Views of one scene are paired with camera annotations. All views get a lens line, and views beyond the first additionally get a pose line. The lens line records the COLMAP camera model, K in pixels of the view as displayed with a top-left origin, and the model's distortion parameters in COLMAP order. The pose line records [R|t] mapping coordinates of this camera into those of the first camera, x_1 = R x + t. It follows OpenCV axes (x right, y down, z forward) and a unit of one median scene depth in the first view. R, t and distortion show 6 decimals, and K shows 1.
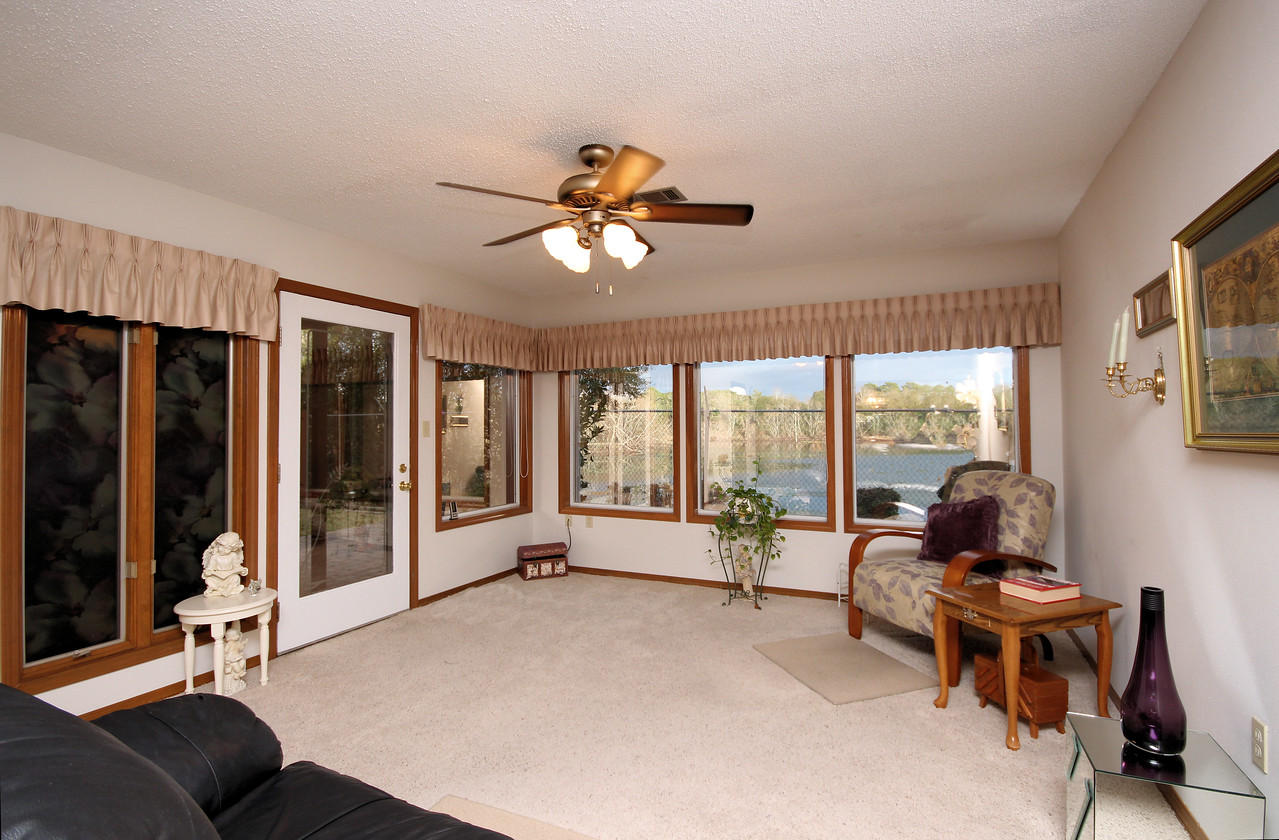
lens RADIAL K [[609.6, 0, 643.3], [0, 609.6, 414.6], [0, 0, 1]] dist [-0.000448, 0.000949]
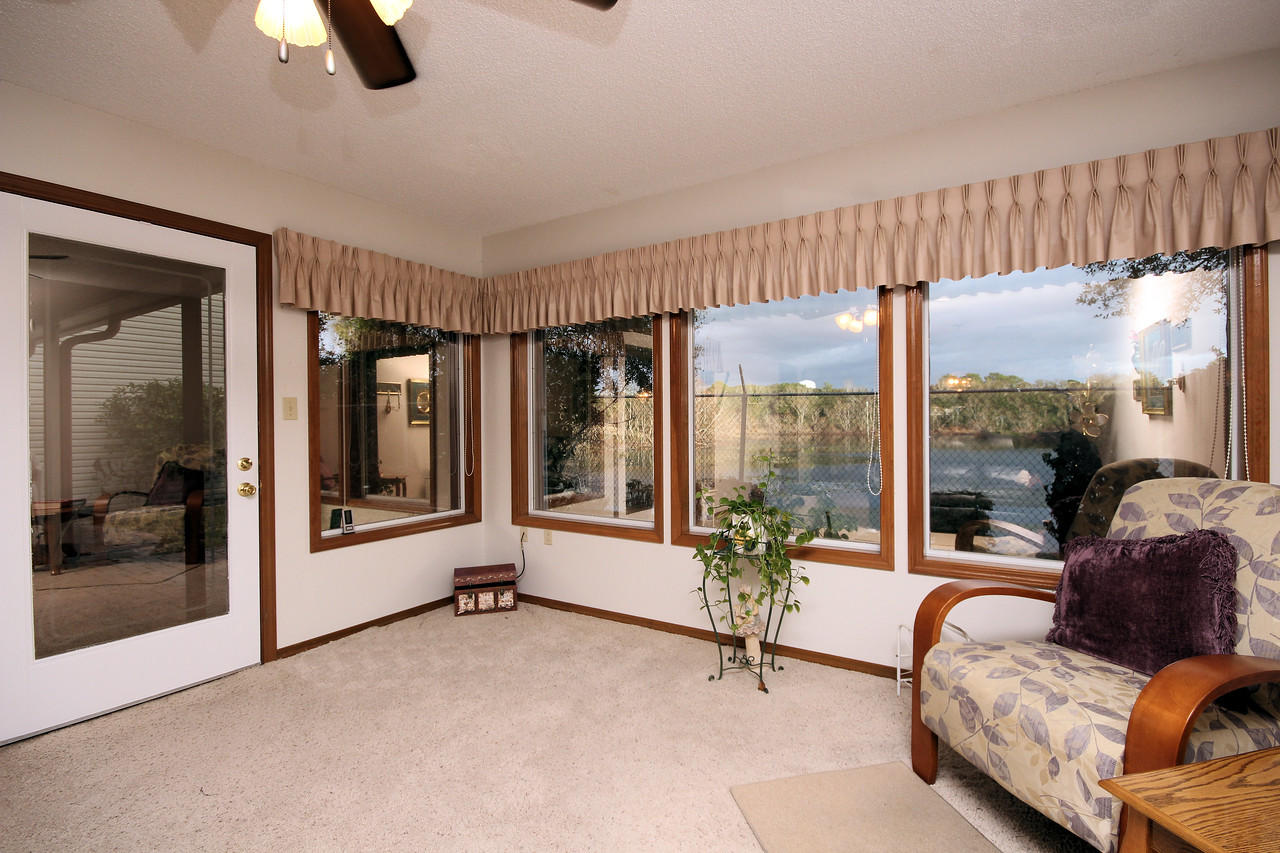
lens RADIAL K [[591.8, 0, 639.2], [0, 591.8, 424.5], [0, 0, 1]] dist [0.005174, -0.006928]
pose [[0.992257, -0.000856, -0.124202, 0.133786], [0.004087, 0.999660, 0.025756, 0.026541], [0.124138, -0.026064, 0.991923, 0.374462]]
